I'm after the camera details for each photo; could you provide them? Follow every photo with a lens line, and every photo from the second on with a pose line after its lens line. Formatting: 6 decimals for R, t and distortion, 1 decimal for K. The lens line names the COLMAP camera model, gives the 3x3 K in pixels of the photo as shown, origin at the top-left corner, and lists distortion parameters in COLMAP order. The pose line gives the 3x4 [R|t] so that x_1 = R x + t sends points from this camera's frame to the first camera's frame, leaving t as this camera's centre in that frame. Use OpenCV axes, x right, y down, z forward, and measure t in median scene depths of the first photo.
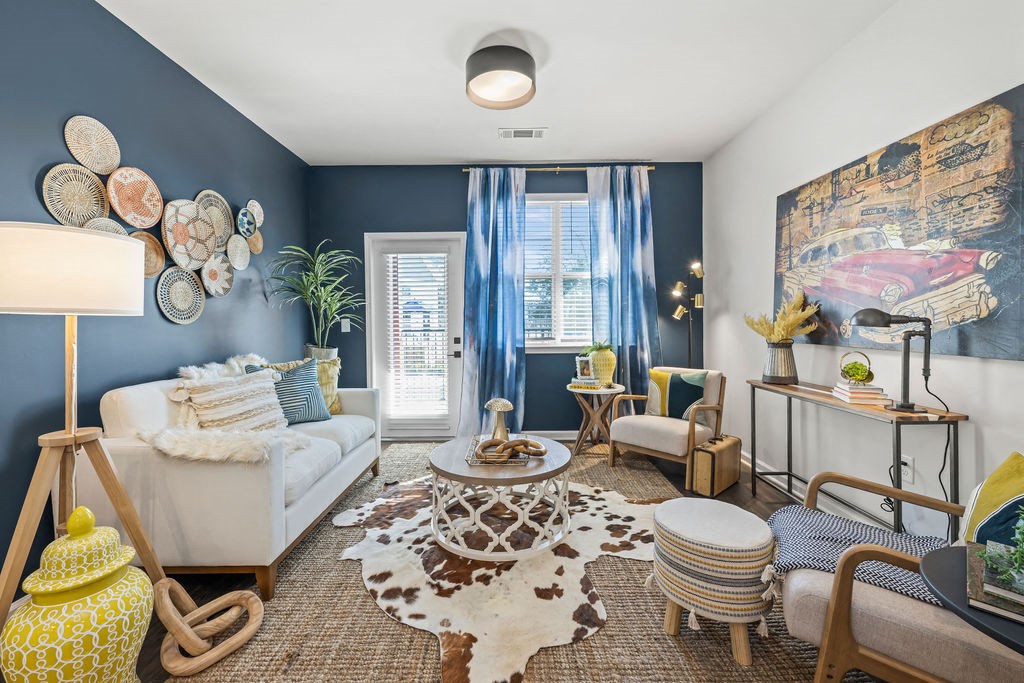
lens RADIAL K [[451.8, 0, 519.4], [0, 451.8, 329.9], [0, 0, 1]] dist [0.002669, 0.000260]
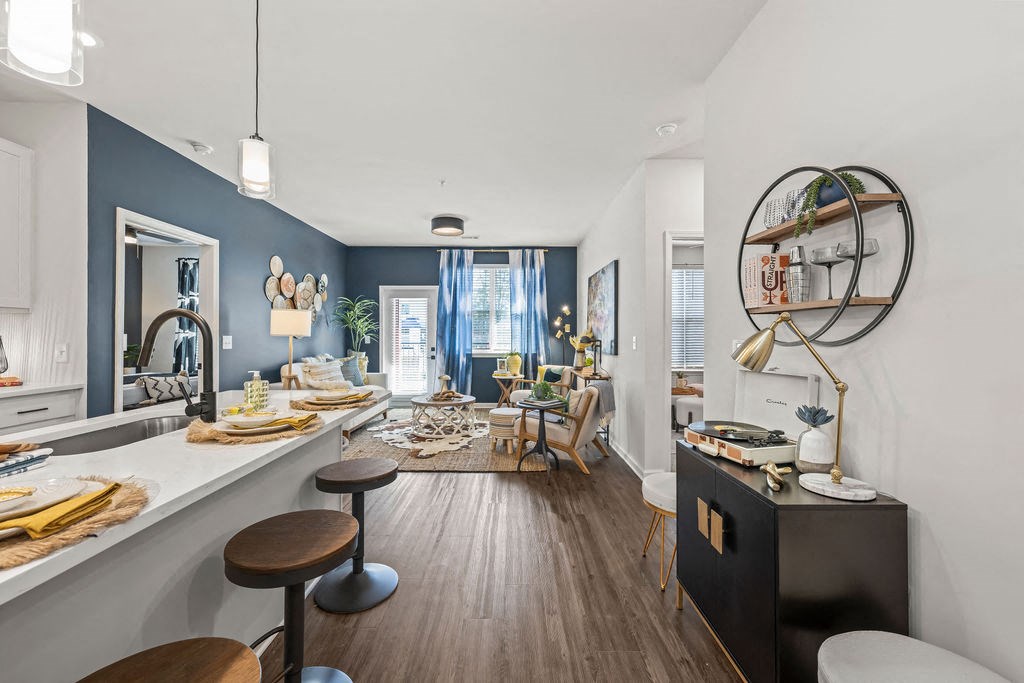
lens RADIAL K [[412.9, 0, 507.4], [0, 412.9, 334.1], [0, 0, 1]] dist [-0.002788, 0.000136]
pose [[0.999947, 0.009900, -0.002960, 0.154494], [-0.009972, 0.999630, -0.025318, 0.003039], [0.002708, 0.025347, 0.999675, -0.580093]]
